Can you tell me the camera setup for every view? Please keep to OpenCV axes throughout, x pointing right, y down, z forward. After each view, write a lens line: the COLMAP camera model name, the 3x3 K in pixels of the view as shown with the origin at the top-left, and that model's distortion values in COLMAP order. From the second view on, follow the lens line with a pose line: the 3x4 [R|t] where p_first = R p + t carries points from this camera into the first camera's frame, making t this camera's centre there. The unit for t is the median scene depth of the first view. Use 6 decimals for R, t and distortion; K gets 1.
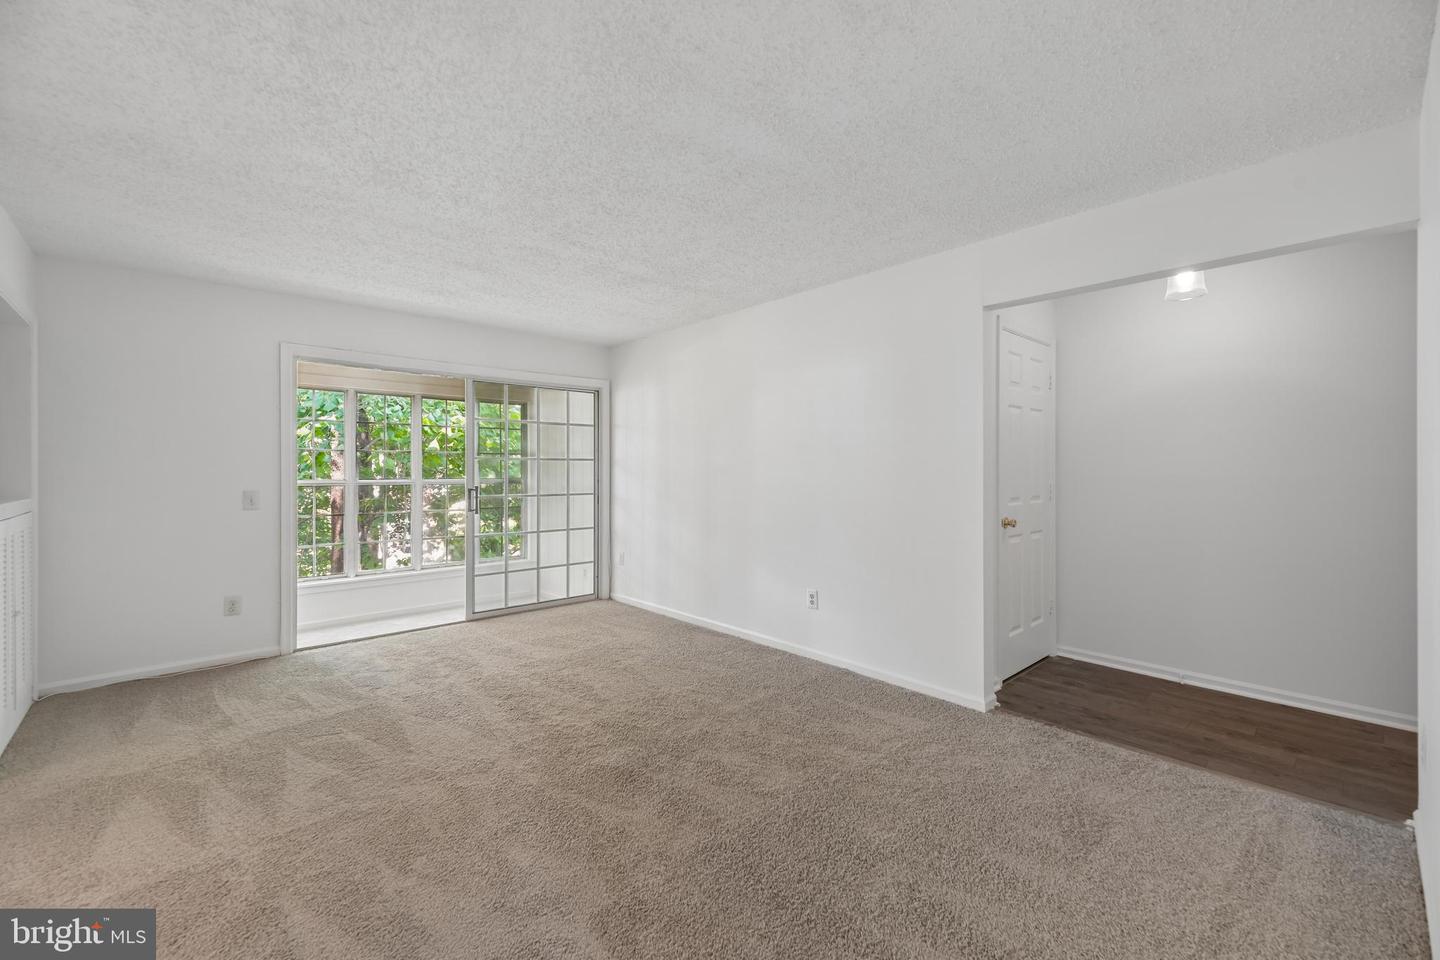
lens RADIAL K [[611.5, 0, 707.0], [0, 611.5, 469.6], [0, 0, 1]] dist [-0.000824, -0.000687]
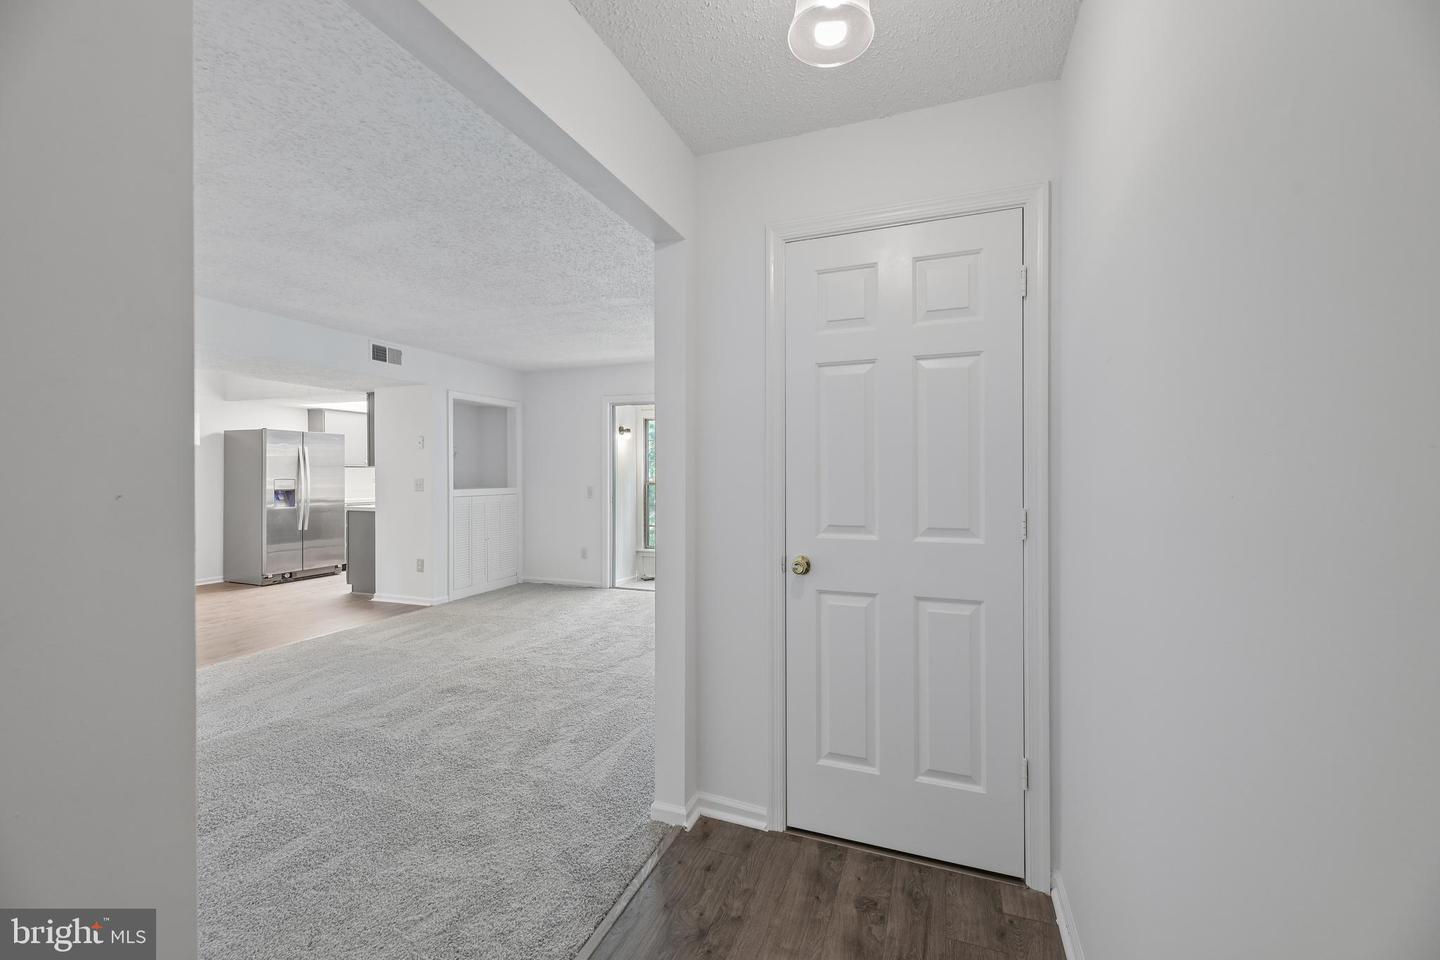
lens RADIAL K [[585.0, 0, 718.5], [0, 585.0, 477.3], [0, 0, 1]] dist [0.000870, -0.000008]
pose [[0.442297, 0.007098, -0.896841, 0.942355], [0.000957, 0.999964, 0.008387, -0.004814], [0.896868, -0.004568, 0.442274, 0.662174]]
